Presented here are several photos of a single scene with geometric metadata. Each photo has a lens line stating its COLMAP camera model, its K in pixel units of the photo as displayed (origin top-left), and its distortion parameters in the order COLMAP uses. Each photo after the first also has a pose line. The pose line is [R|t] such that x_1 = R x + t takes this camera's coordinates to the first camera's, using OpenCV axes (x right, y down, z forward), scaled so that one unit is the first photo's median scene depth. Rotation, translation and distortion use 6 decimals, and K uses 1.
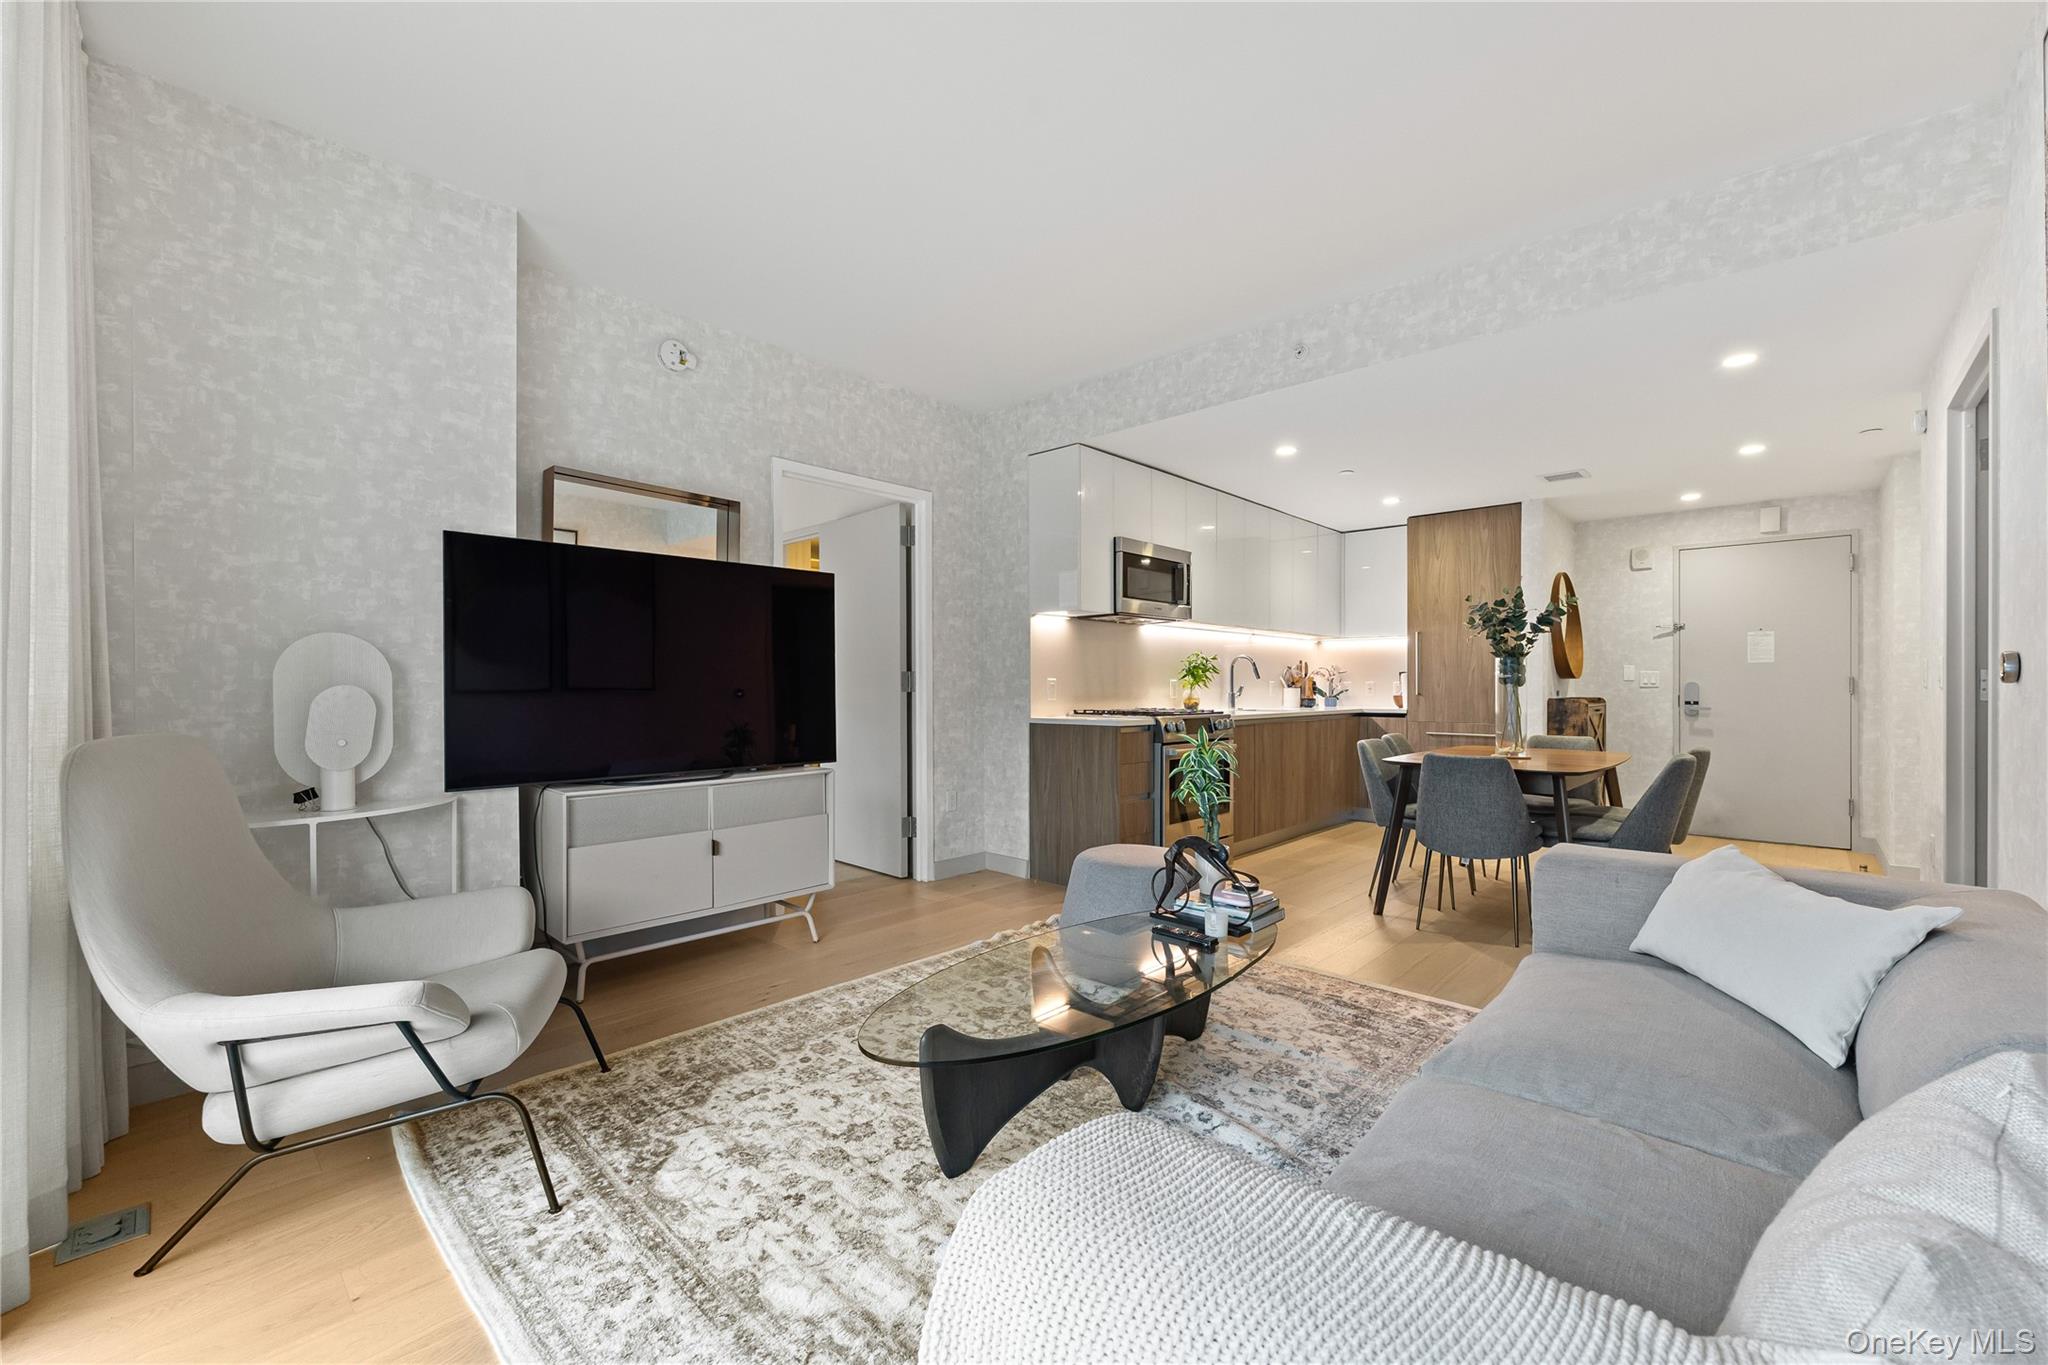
lens RADIAL K [[827.6, 0, 1035.3], [0, 827.6, 686.3], [0, 0, 1]] dist [-0.002373, -0.000363]
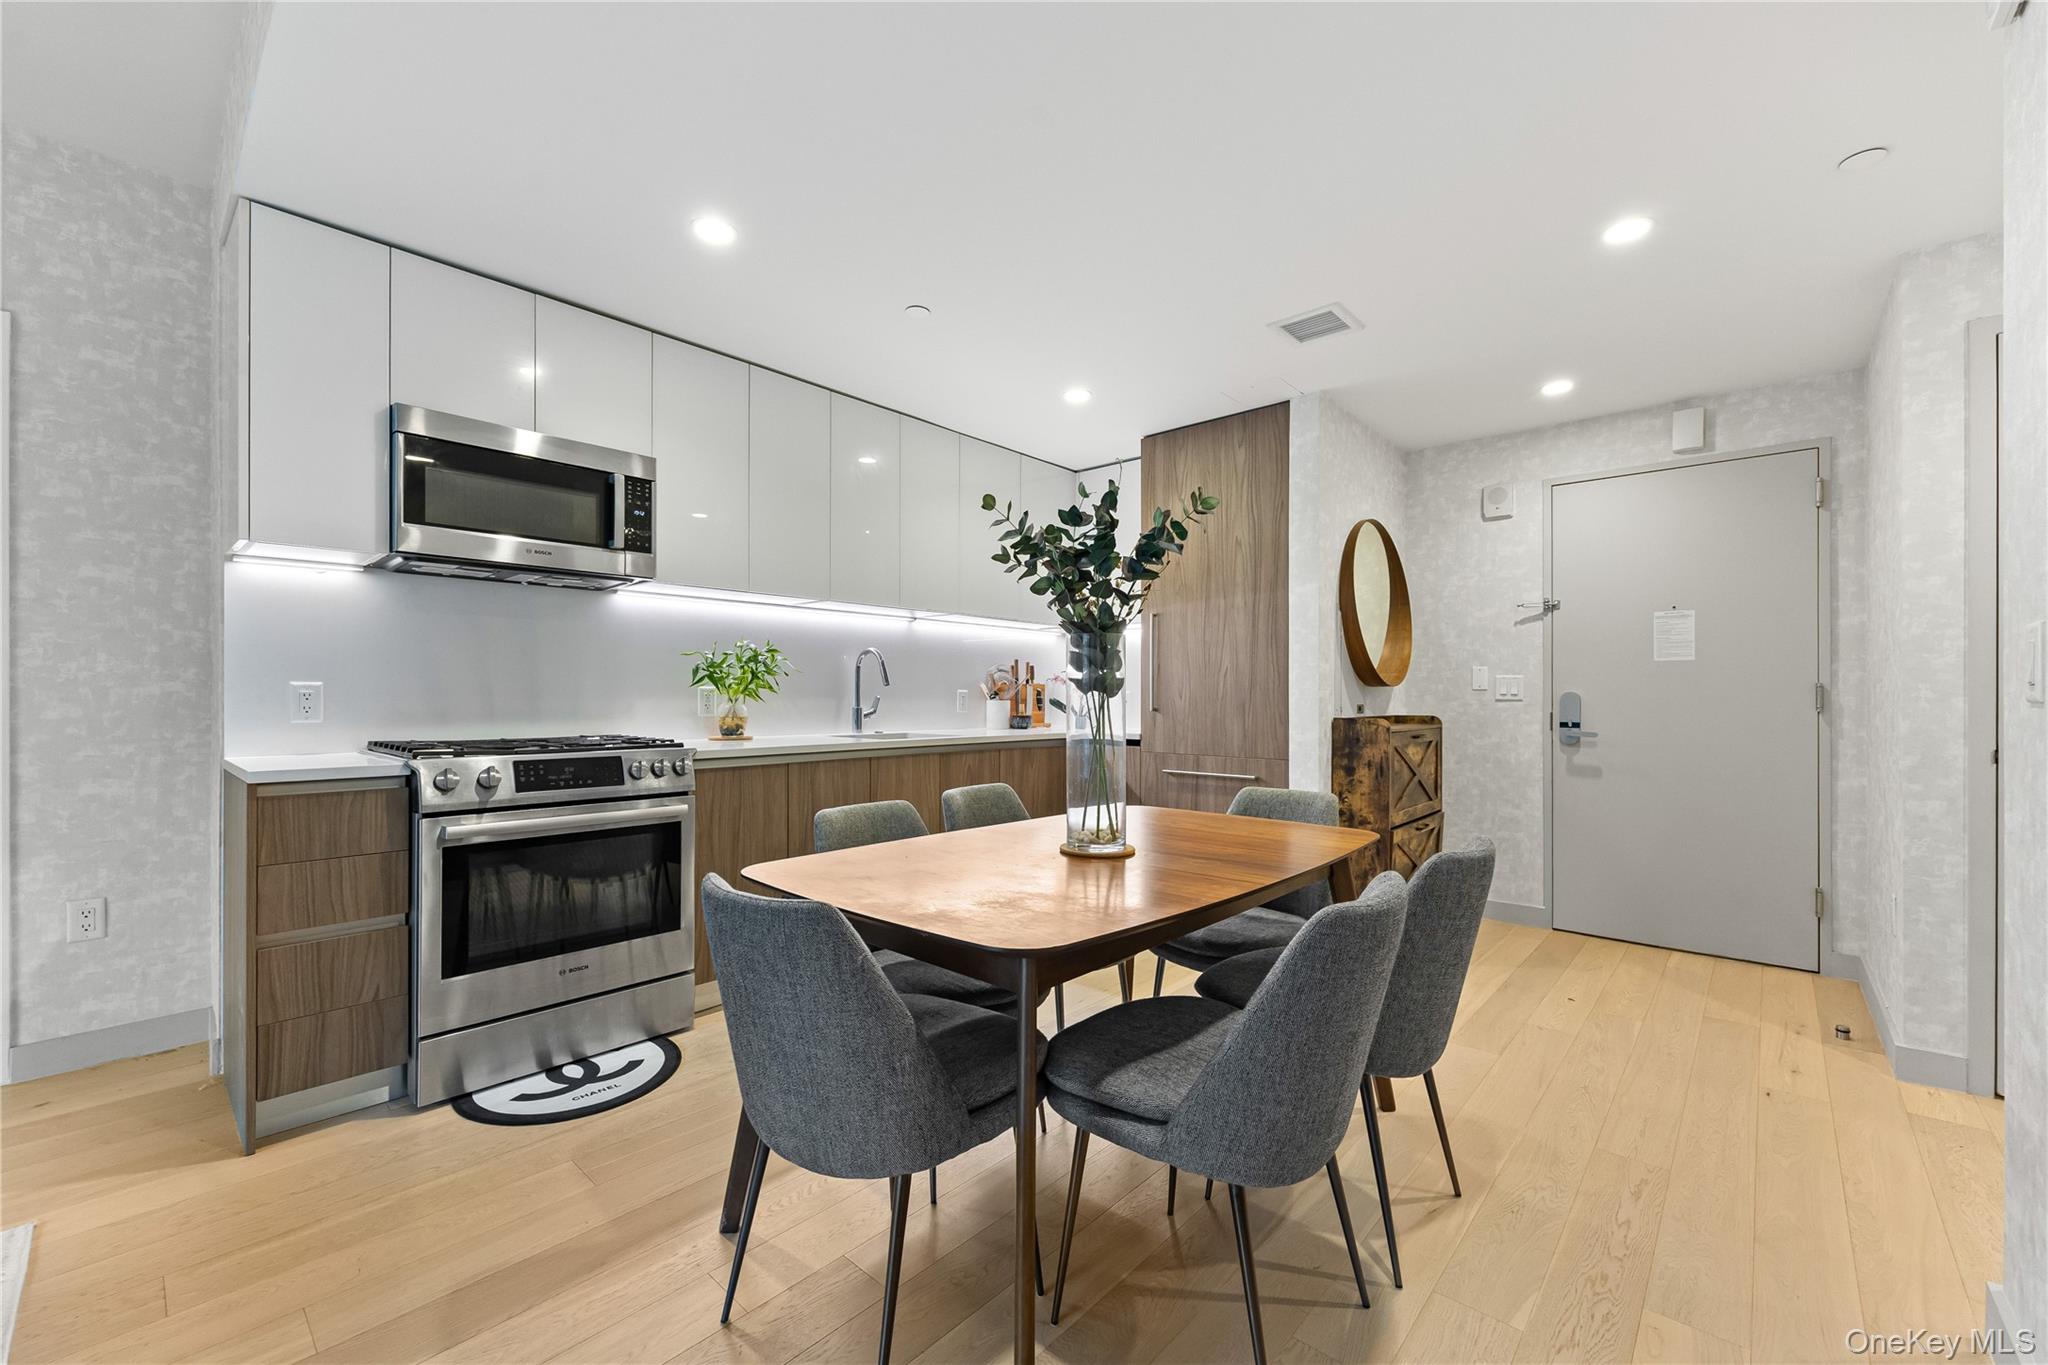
lens RADIAL K [[827.6, 0, 1015.4], [0, 827.6, 696.0], [0, 0, 1]] dist [-0.002373, -0.000363]
pose [[0.999946, 0.002239, 0.010173, 0.384386], [-0.002209, 0.999993, -0.002992, 0.000742], [-0.010180, 0.002969, 0.999944, 0.391624]]
